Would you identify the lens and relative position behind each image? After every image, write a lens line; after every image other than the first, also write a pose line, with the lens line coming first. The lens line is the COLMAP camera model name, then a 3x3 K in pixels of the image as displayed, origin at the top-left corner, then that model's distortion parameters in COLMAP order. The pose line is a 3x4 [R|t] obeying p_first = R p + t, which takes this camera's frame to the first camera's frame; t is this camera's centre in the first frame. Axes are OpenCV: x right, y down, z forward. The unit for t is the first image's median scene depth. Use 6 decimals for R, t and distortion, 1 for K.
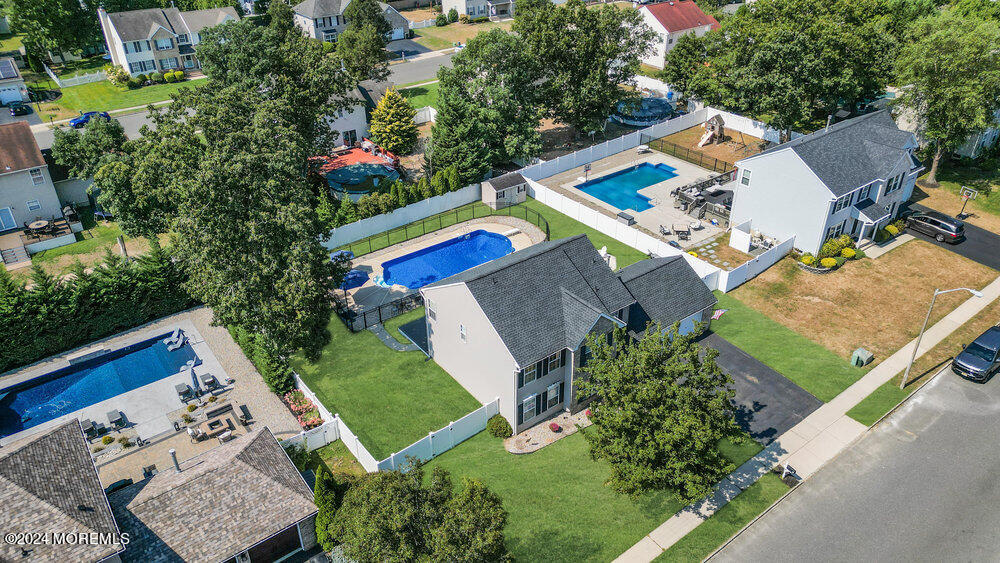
lens RADIAL K [[691.9, 0, 495.3], [0, 691.9, 276.4], [0, 0, 1]] dist [0.064036, 0.000457]
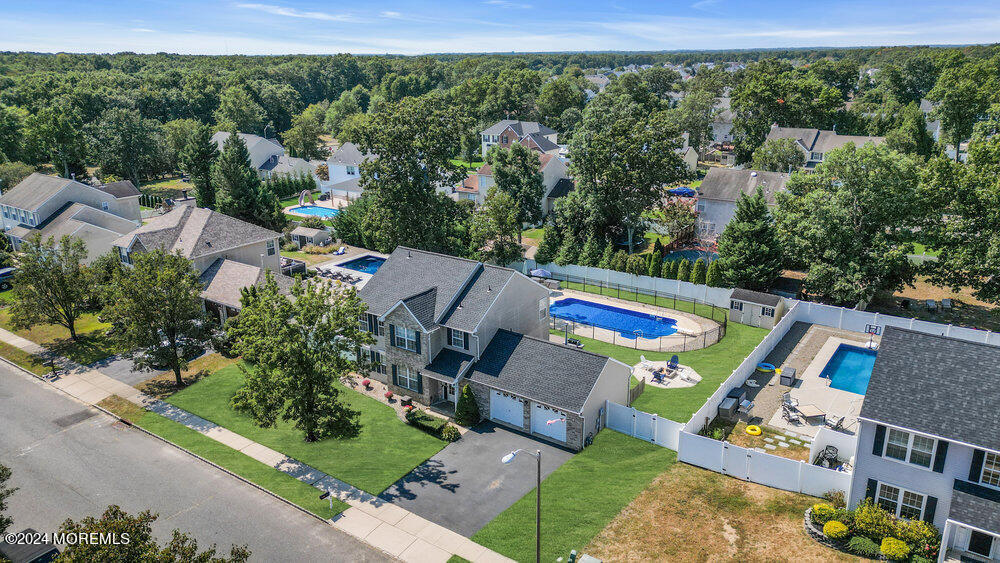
lens RADIAL K [[691.9, 0, 495.3], [0, 691.9, 276.4], [0, 0, 1]] dist [0.064036, 0.000457]
pose [[0.308373, 0.295667, -0.904150, 0.734569], [-0.482186, 0.867900, 0.119356, -0.114532], [0.820001, 0.399162, 0.410204, 0.406456]]
